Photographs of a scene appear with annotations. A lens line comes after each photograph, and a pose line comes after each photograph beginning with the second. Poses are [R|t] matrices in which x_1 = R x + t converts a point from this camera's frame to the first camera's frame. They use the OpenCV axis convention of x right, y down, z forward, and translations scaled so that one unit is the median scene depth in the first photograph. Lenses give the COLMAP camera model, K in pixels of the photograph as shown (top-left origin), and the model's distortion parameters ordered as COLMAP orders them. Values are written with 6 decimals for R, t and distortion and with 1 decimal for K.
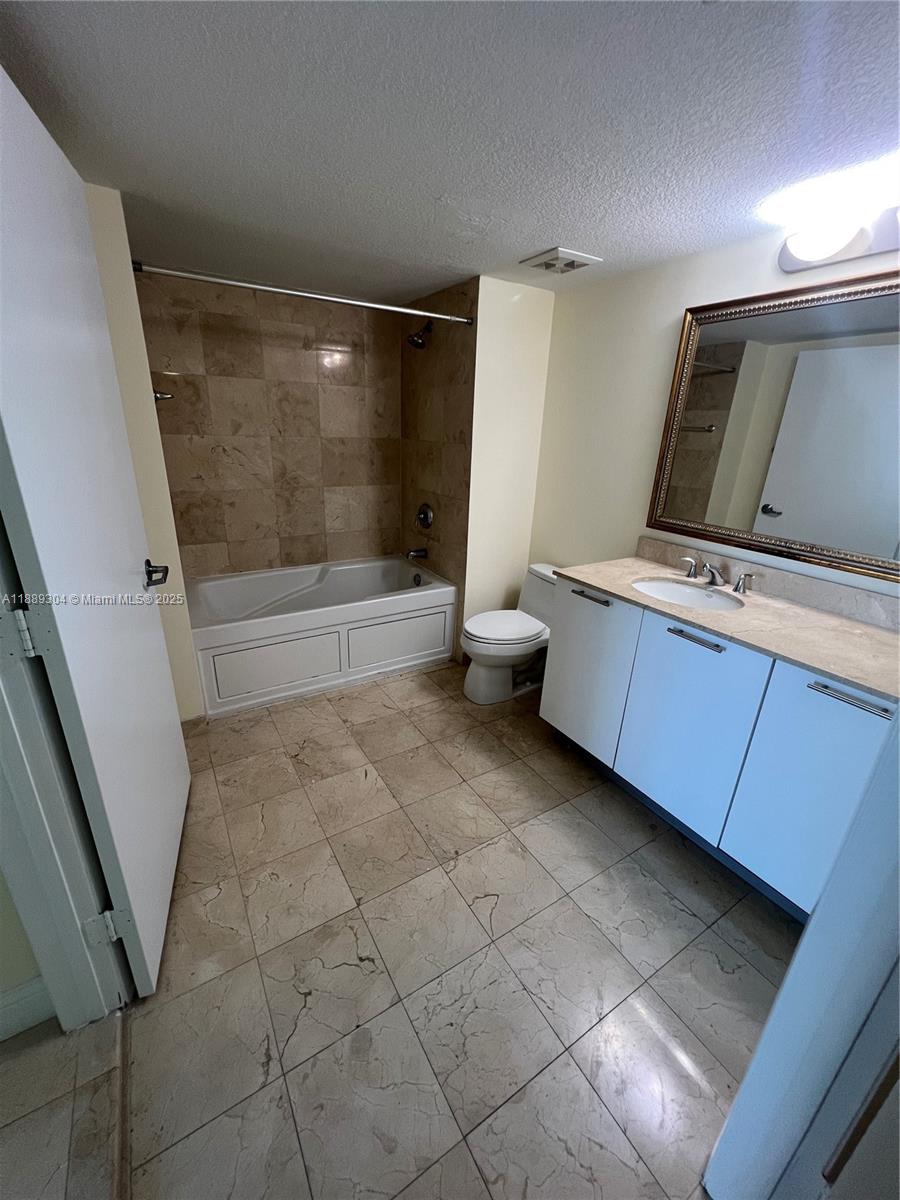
lens RADIAL K [[477.0, 0, 446.5], [0, 477.0, 599.1], [0, 0, 1]] dist [0.001371, -0.000039]
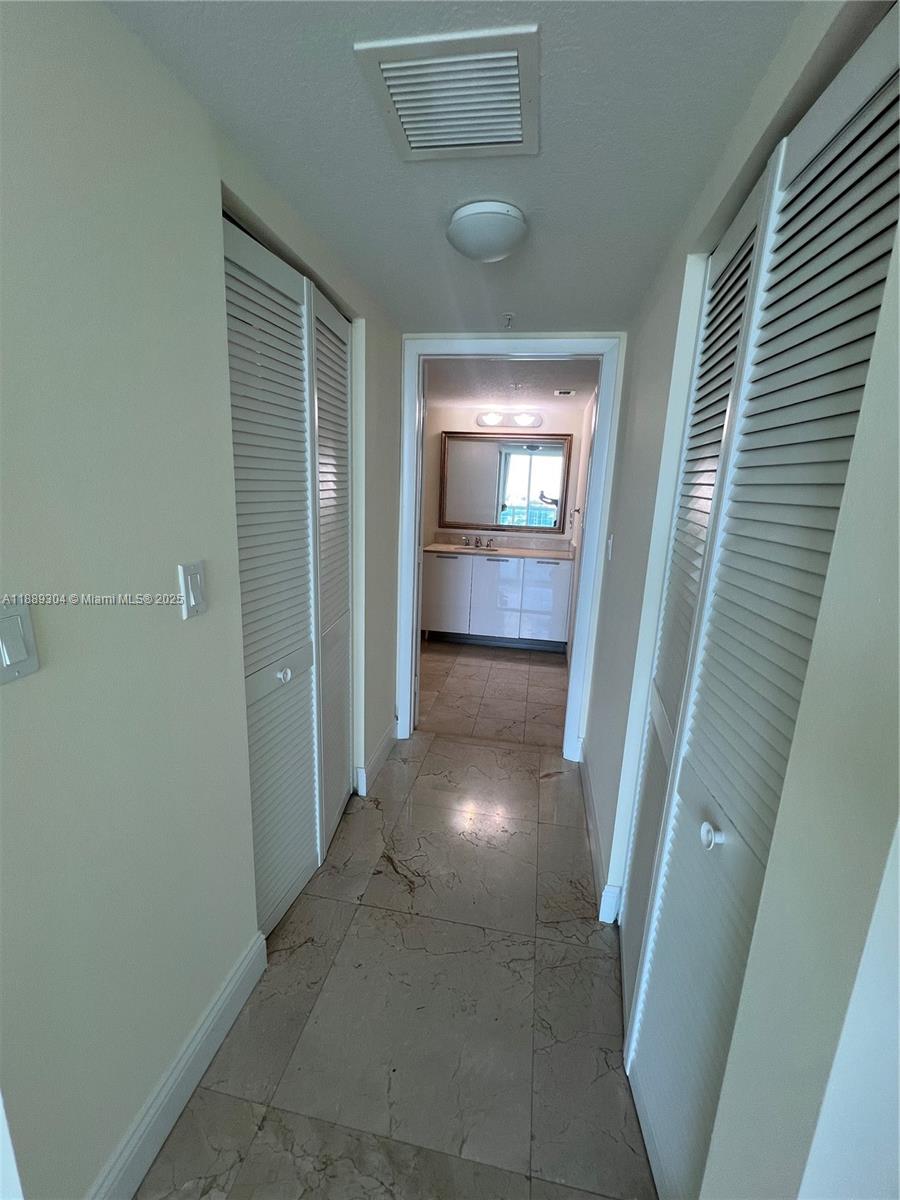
lens RADIAL K [[509.1, 0, 450.3], [0, 509.1, 602.9], [0, 0, 1]] dist [0.000887, -0.000496]
pose [[0.662570, -0.174207, 0.728459, -1.603432], [0.240938, 0.970454, 0.012934, 0.193359], [-0.709190, 0.166944, 0.684967, -0.651543]]
